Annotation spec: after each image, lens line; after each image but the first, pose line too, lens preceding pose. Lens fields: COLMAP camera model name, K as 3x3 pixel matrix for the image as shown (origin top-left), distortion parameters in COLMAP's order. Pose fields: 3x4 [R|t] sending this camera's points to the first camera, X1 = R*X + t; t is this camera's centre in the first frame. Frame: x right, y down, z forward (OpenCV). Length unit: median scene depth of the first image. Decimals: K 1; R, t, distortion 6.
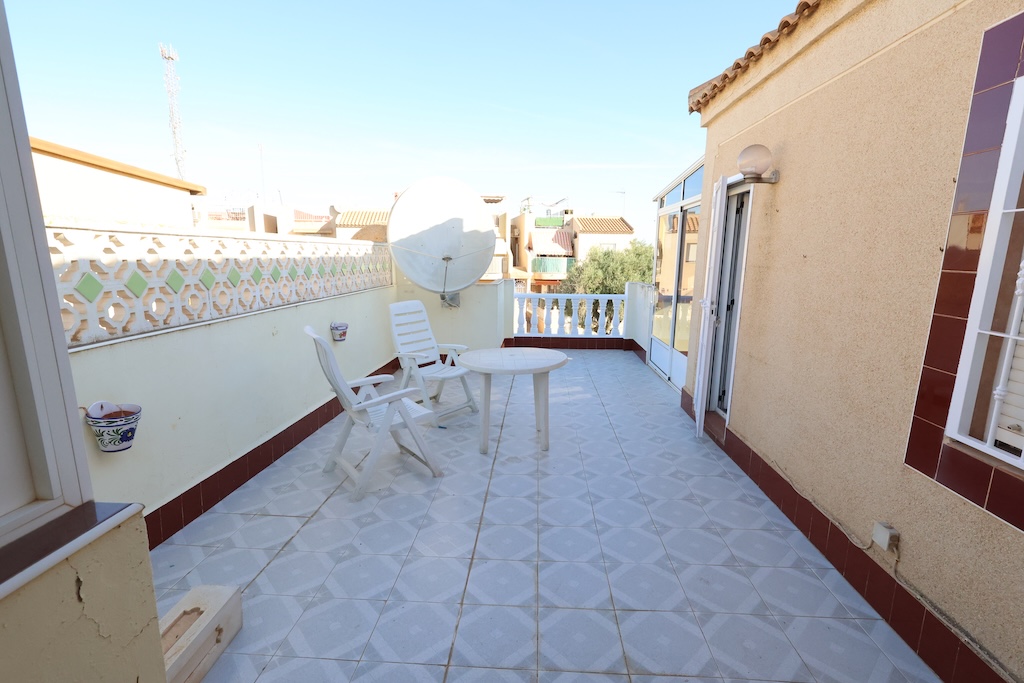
lens RADIAL K [[473.9, 0, 513.1], [0, 473.9, 340.4], [0, 0, 1]] dist [-0.001268, 0.000919]
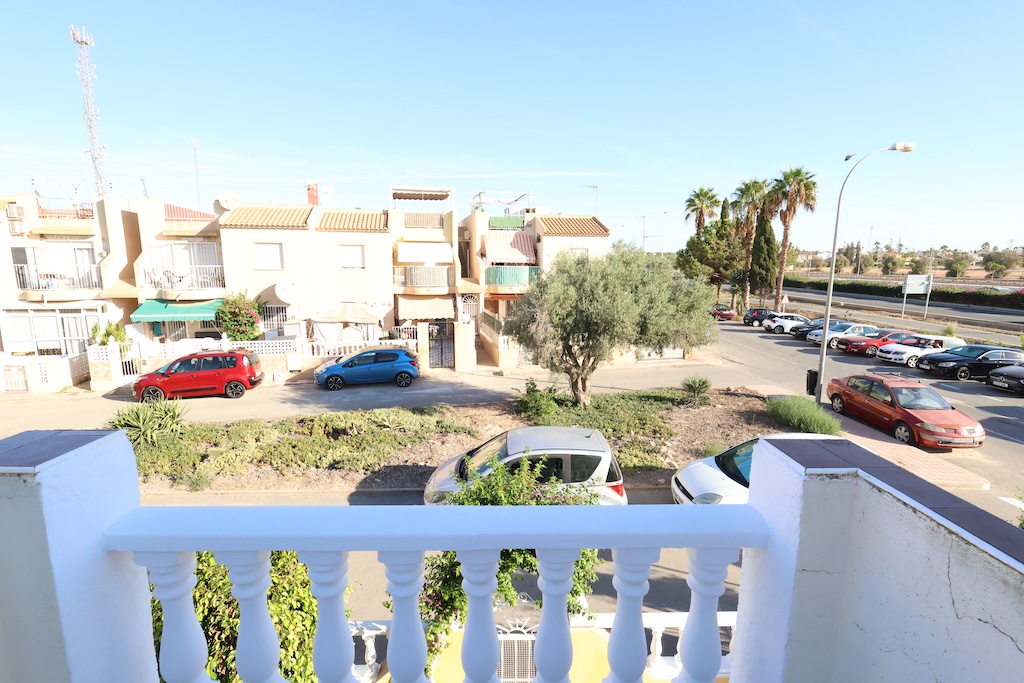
lens RADIAL K [[477.3, 0, 515.3], [0, 477.3, 343.1], [0, 0, 1]] dist [0.002077, 0.000444]
pose [[0.997370, -0.018528, 0.070077, 0.031420], [0.019181, 0.999779, -0.008657, -0.037180], [-0.069901, 0.009979, 0.997504, 0.191725]]
